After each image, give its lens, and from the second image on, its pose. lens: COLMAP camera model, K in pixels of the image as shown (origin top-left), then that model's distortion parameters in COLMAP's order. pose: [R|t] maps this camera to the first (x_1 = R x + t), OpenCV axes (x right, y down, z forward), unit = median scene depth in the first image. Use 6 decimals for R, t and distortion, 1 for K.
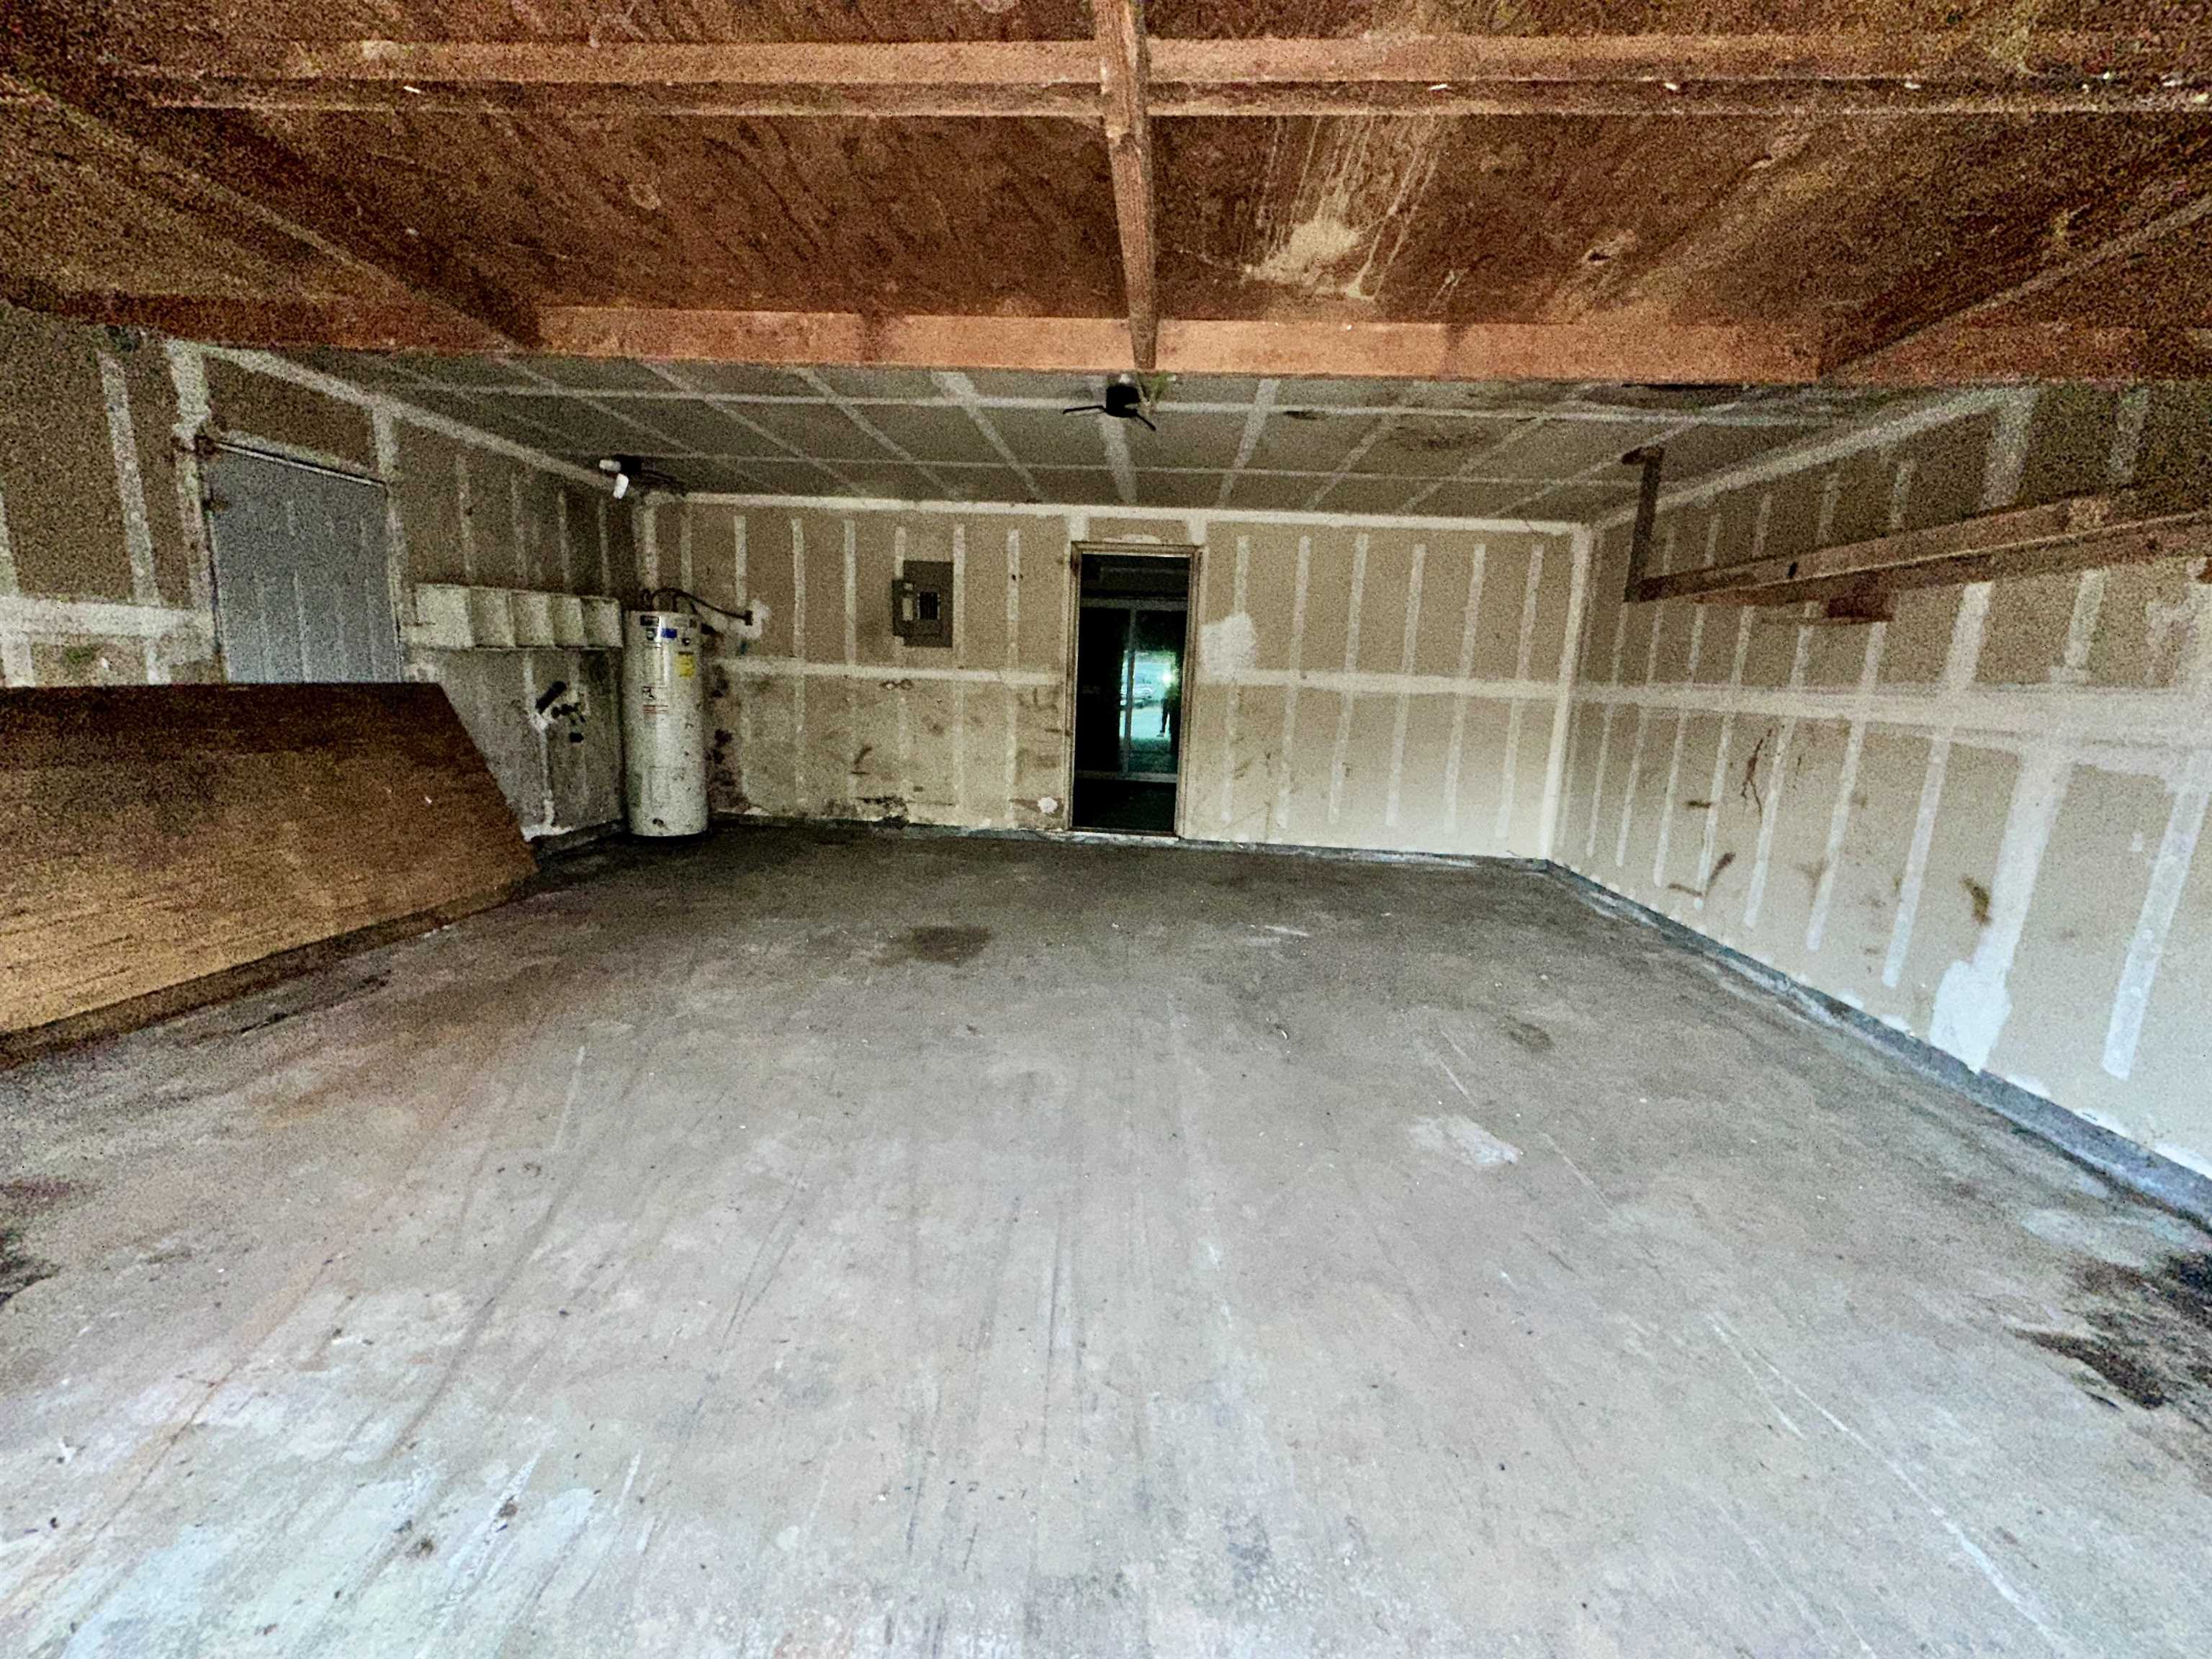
lens RADIAL K [[876.0, 0, 1106.0], [0, 876.0, 829.5], [0, 0, 1]] dist [-0.001262, 0.000086]
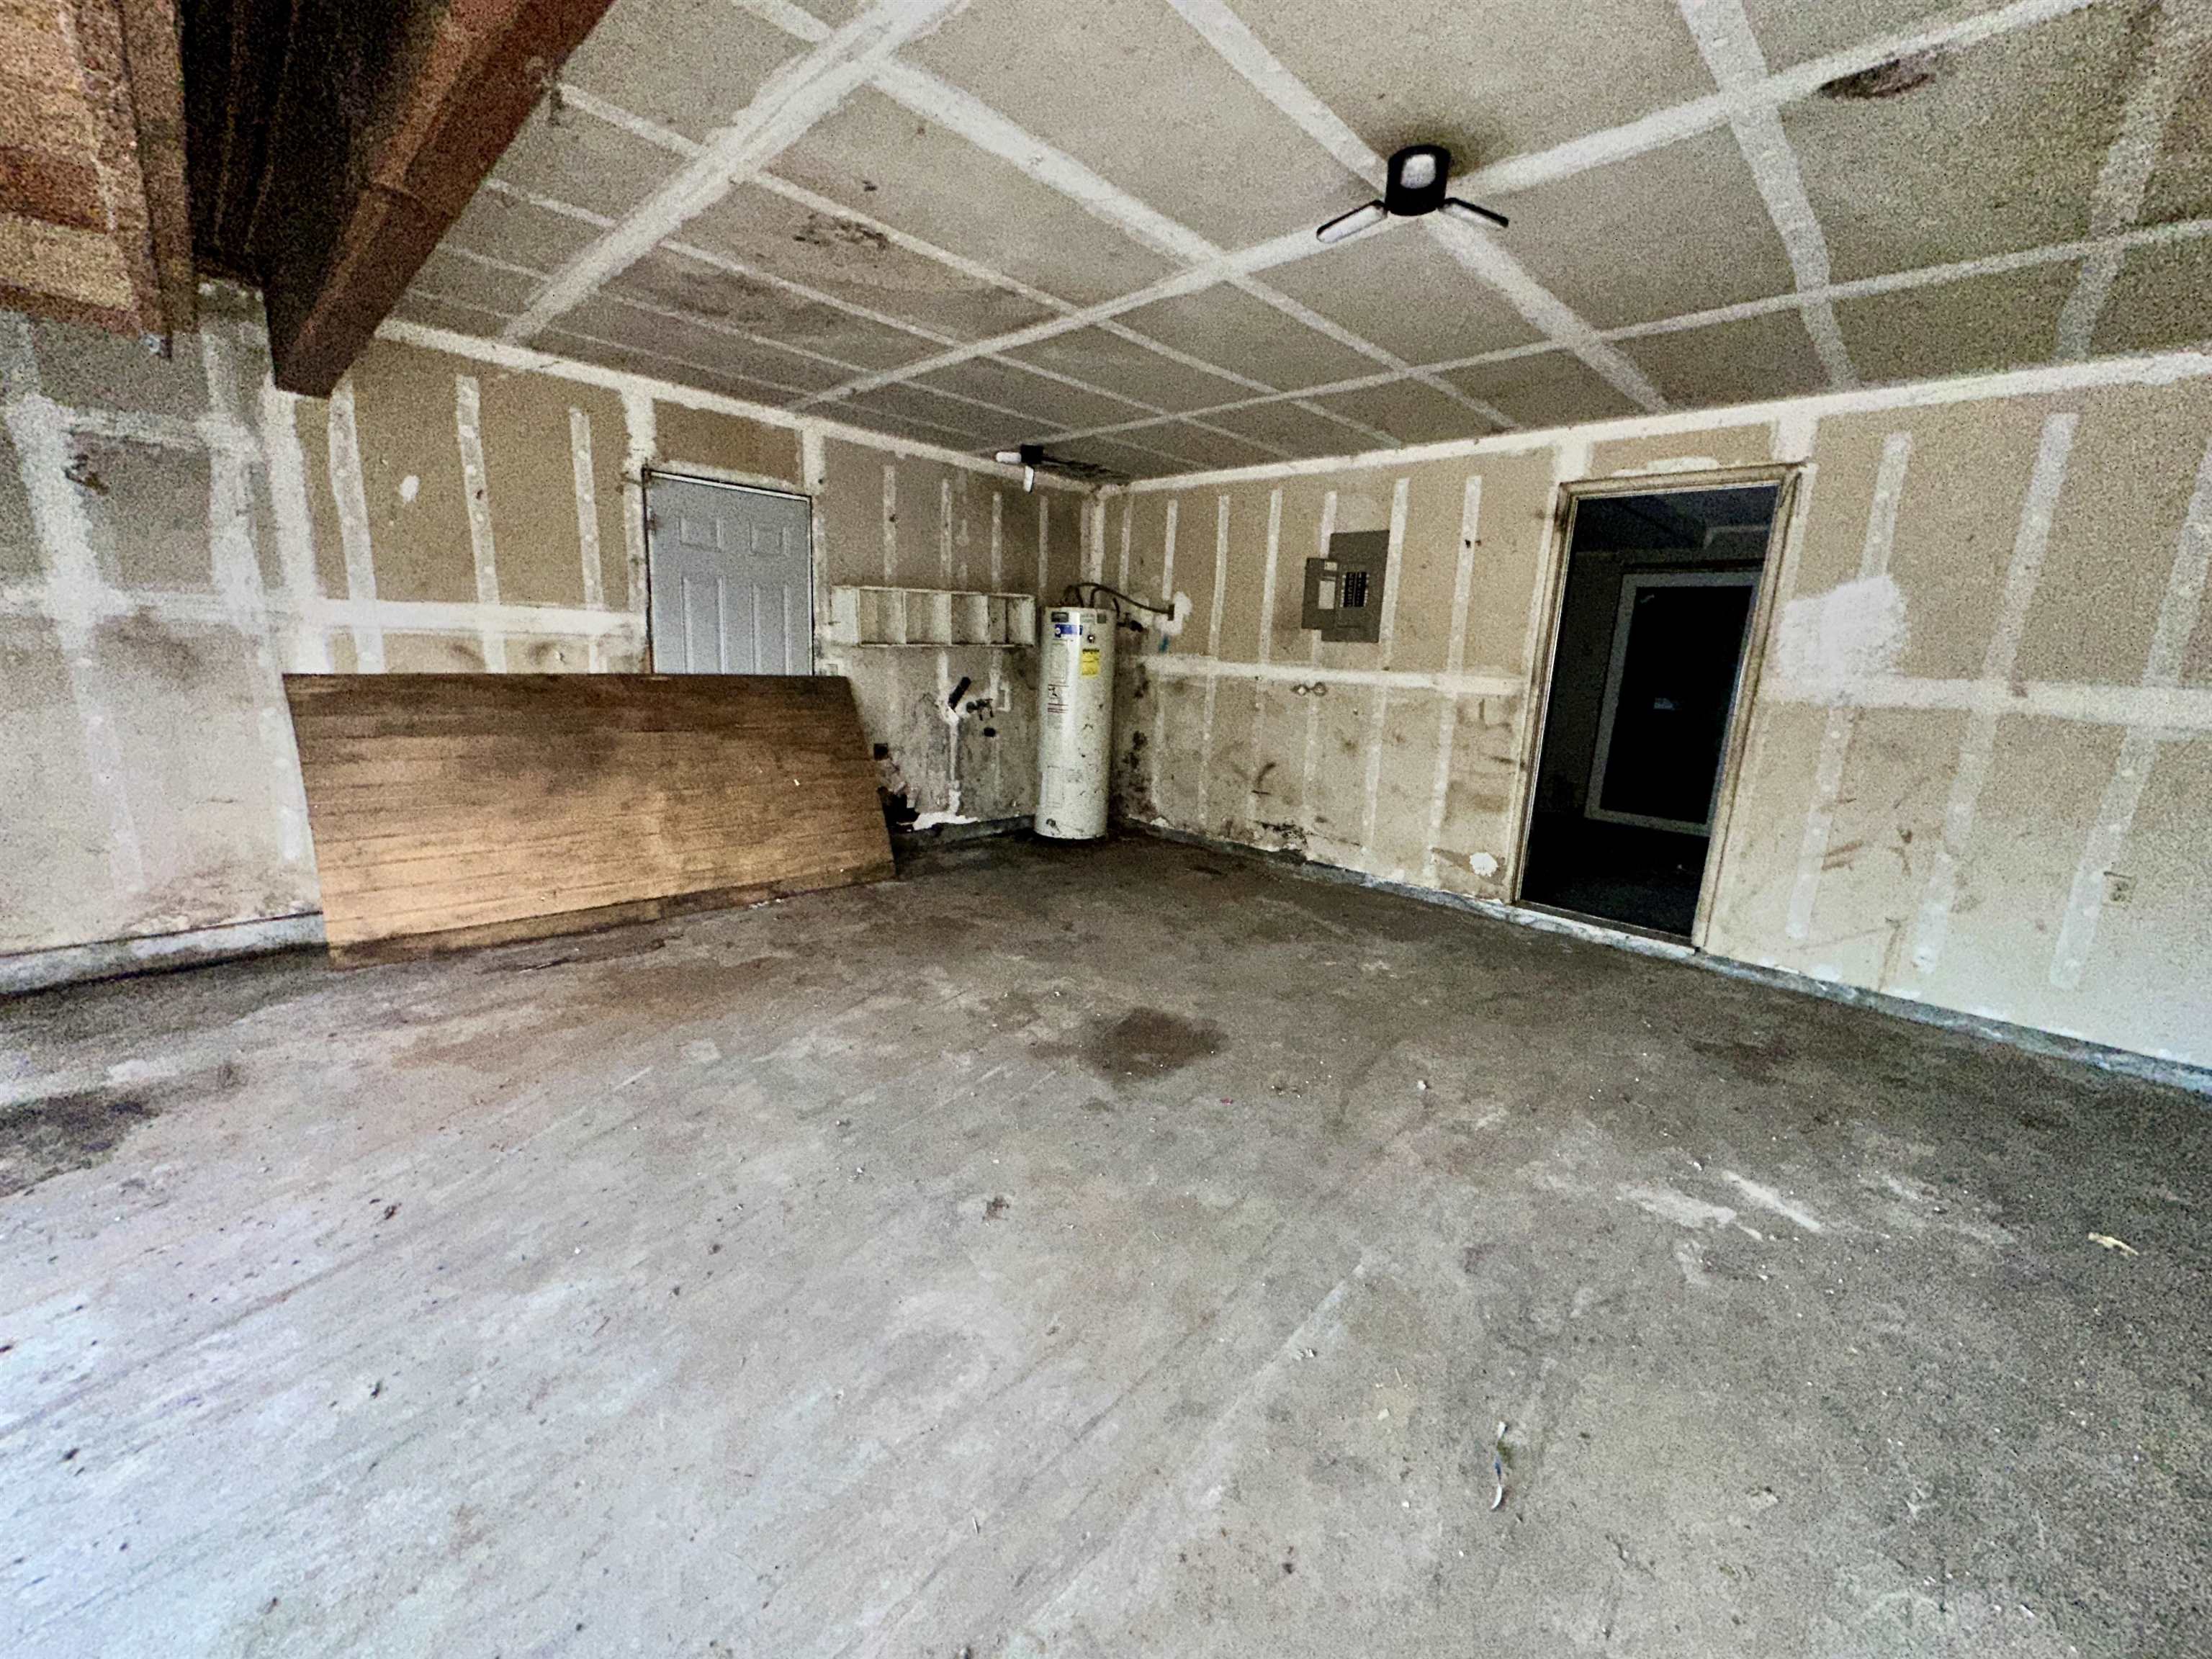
lens RADIAL K [[876.0, 0, 1106.0], [0, 876.0, 829.5], [0, 0, 1]] dist [-0.001262, 0.000086]
pose [[0.762836, 0.126472, -0.634103, 0.159448], [-0.128758, 0.990756, 0.042708, -0.050833], [0.633642, 0.049067, 0.772069, 0.282299]]
